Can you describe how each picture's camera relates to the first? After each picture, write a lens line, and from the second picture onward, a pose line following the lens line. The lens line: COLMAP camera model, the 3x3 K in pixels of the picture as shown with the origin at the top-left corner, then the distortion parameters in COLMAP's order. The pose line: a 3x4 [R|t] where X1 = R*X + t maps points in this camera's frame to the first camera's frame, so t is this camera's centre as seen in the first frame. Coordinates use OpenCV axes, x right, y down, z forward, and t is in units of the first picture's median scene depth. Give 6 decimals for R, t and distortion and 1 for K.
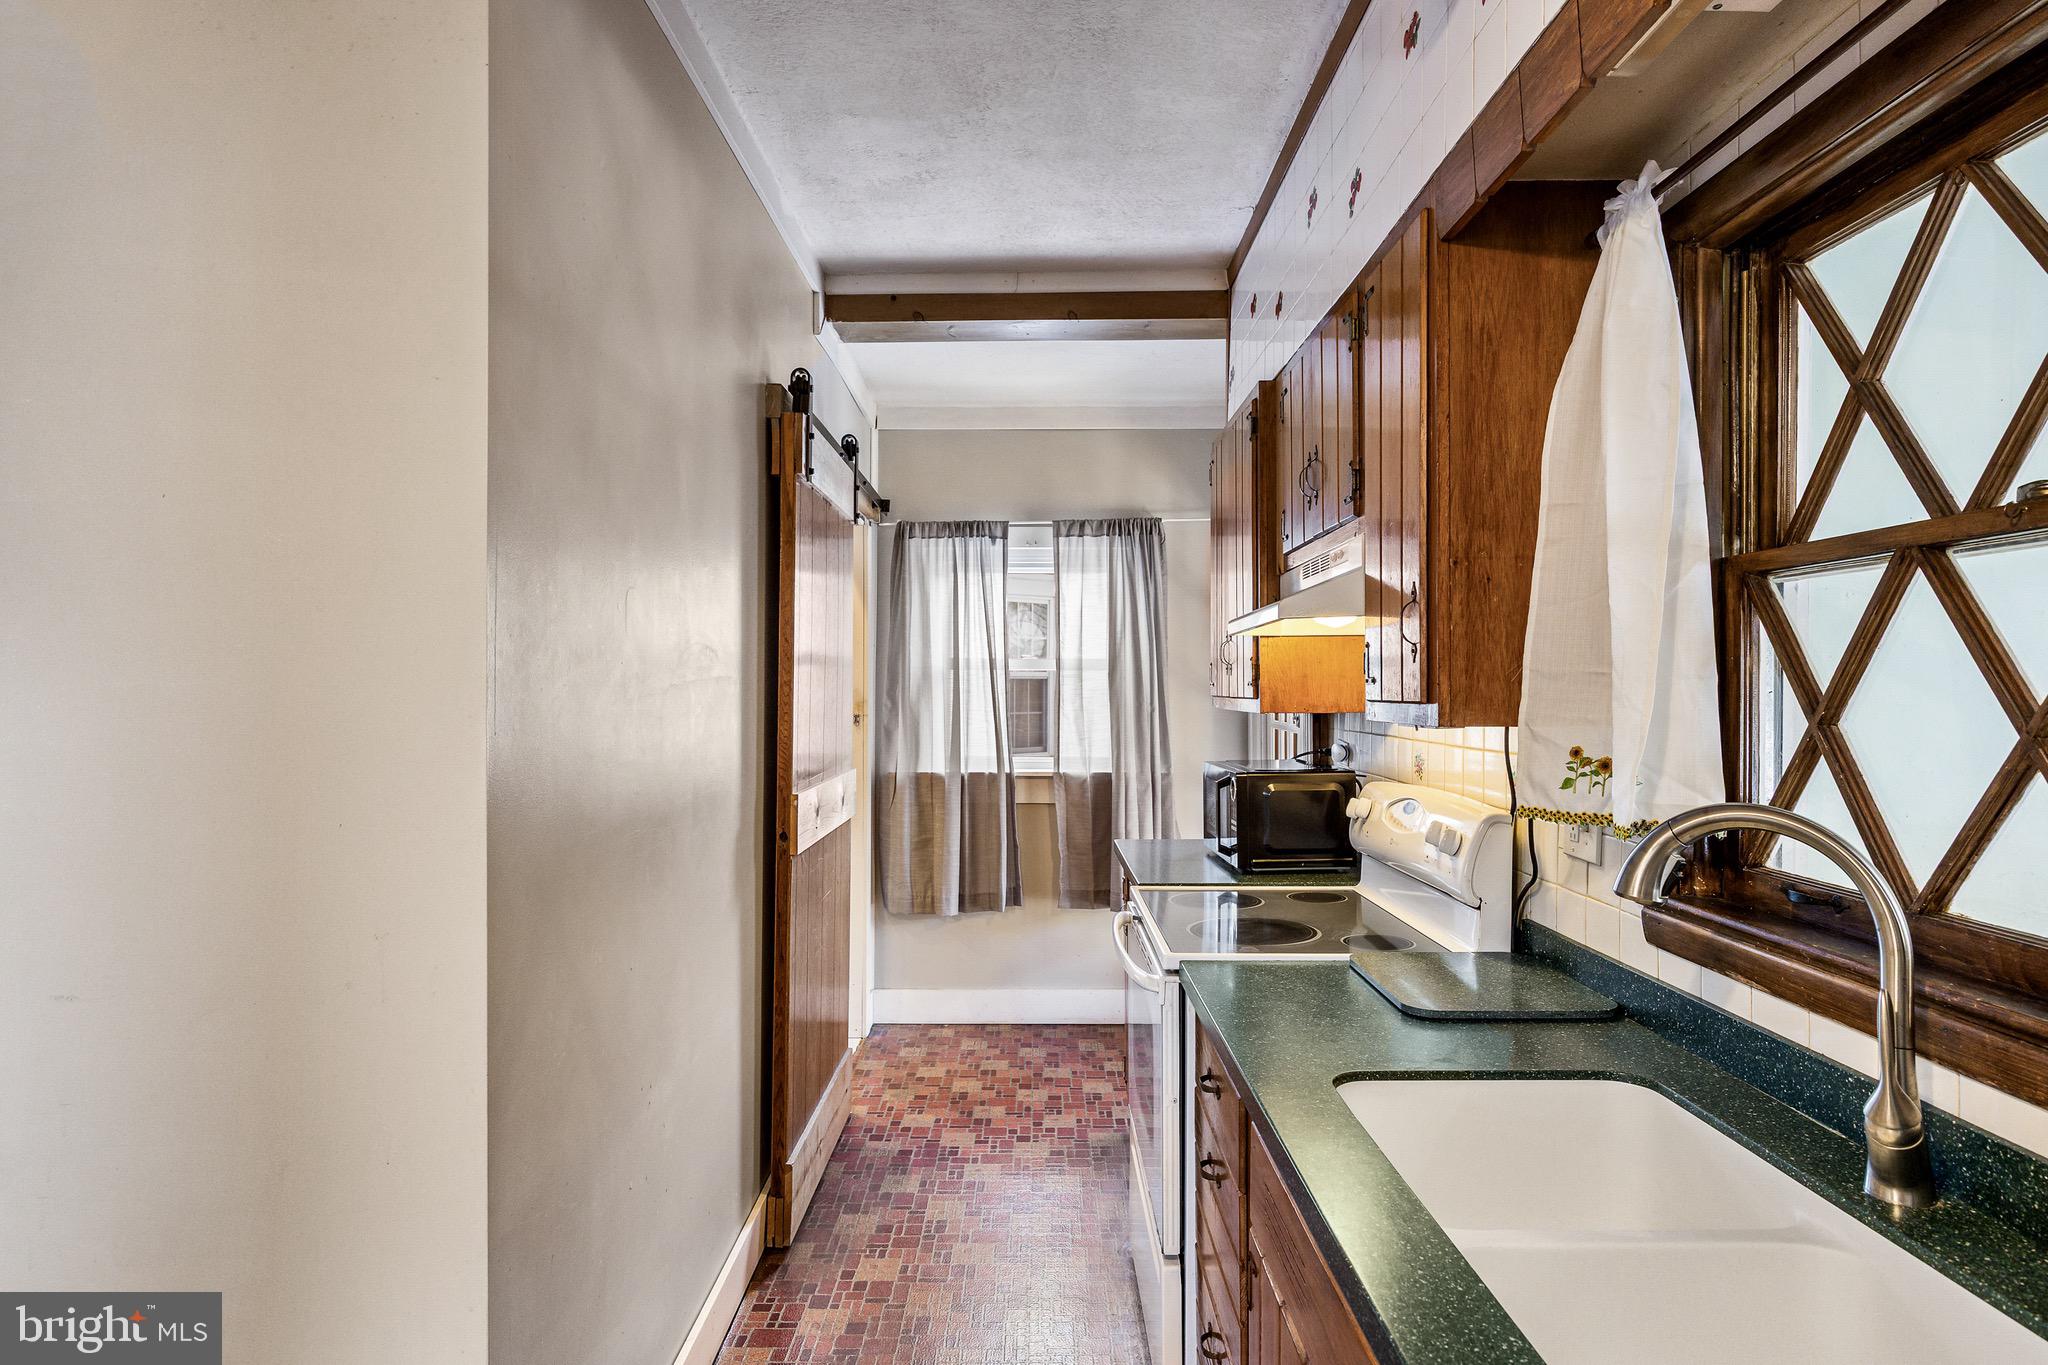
lens RADIAL K [[1152.9, 0, 1018.1], [0, 1152.9, 685.6], [0, 0, 1]] dist [0.001417, -0.001685]
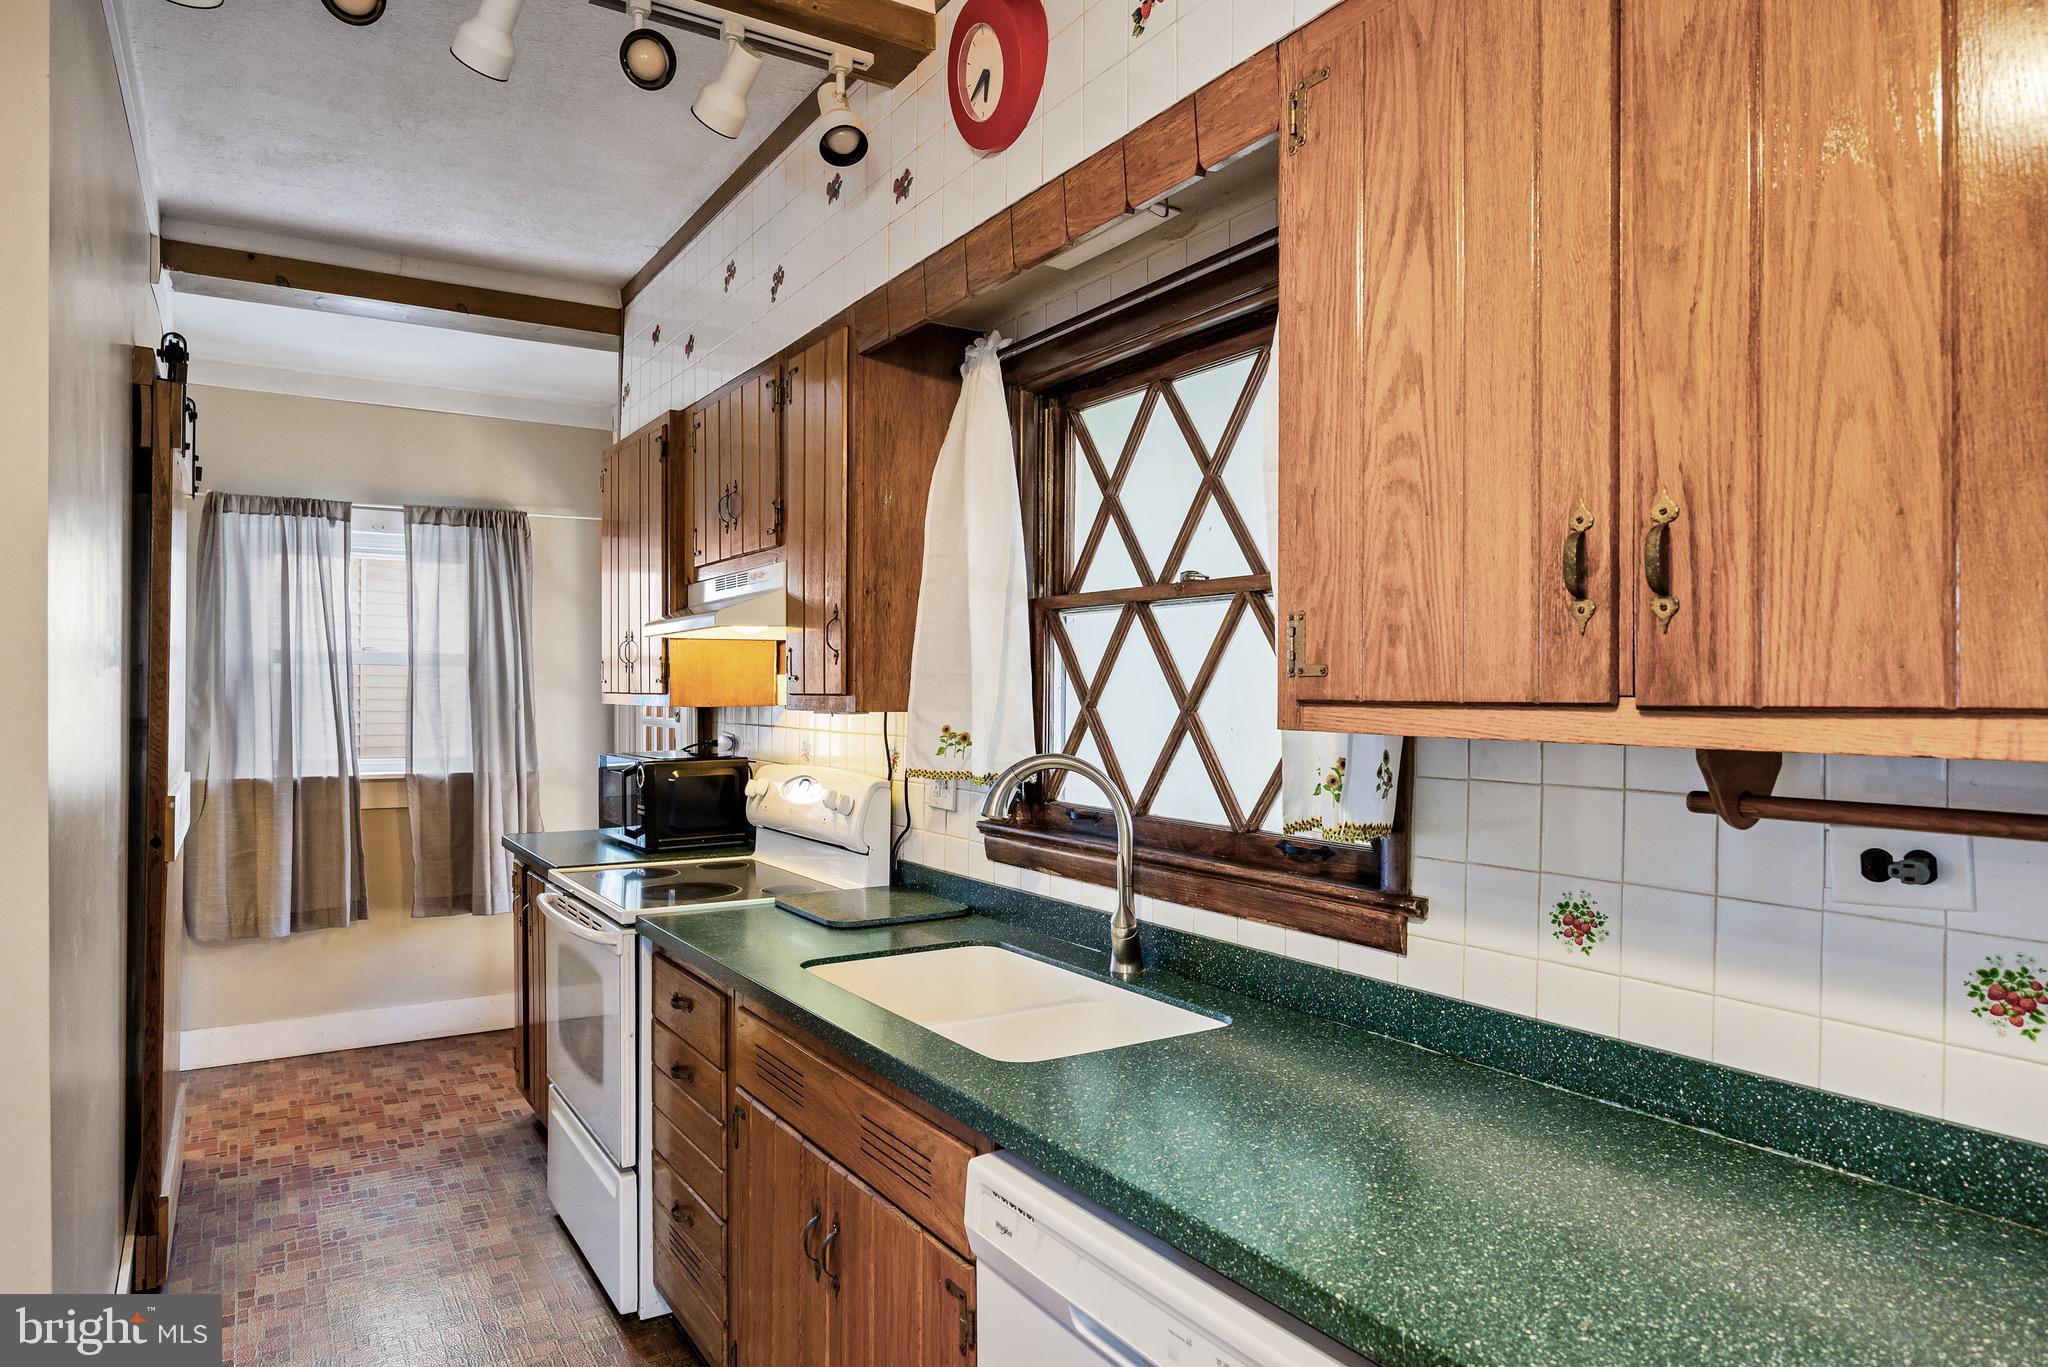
lens RADIAL K [[1255.0, 0, 1016.3], [0, 1255.0, 696.0], [0, 0, 1]] dist [0.001041, -0.000308]
pose [[0.841519, 0.001023, 0.540226, -0.175923], [-0.005459, 0.999963, 0.006610, 0.003643], [-0.540200, -0.008512, 0.841494, -0.221261]]
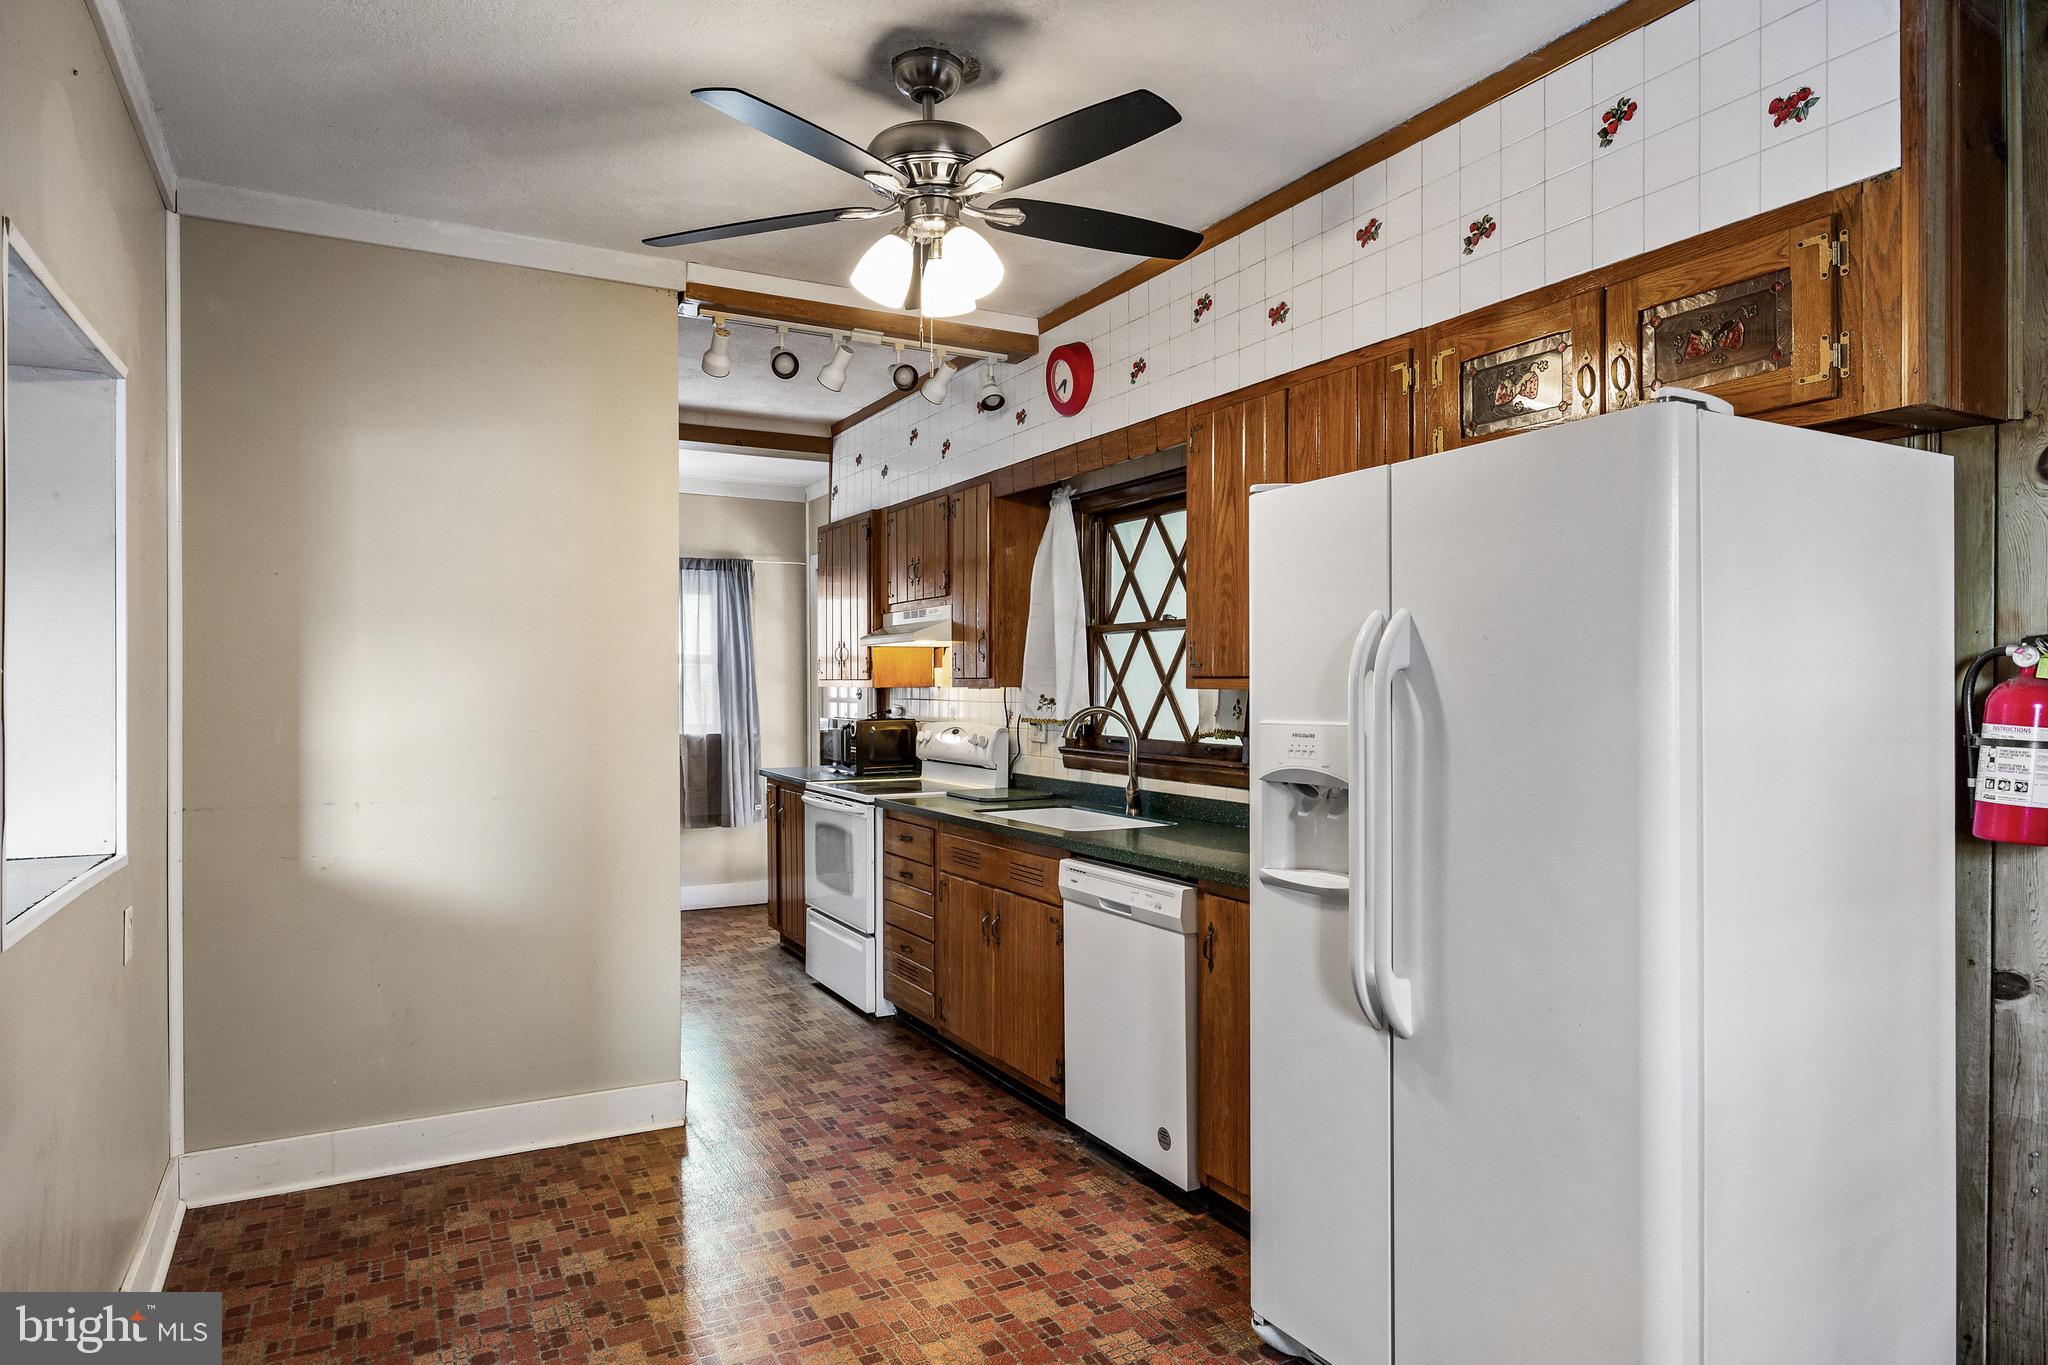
lens RADIAL K [[1209.0, 0, 1012.7], [0, 1209.0, 690.7], [0, 0, 1]] dist [0.002268, 0.000326]
pose [[0.871375, -0.000444, 0.490617, -0.589146], [-0.003638, 0.999966, 0.007365, 0.015224], [-0.490604, -0.008202, 0.871344, -0.872724]]
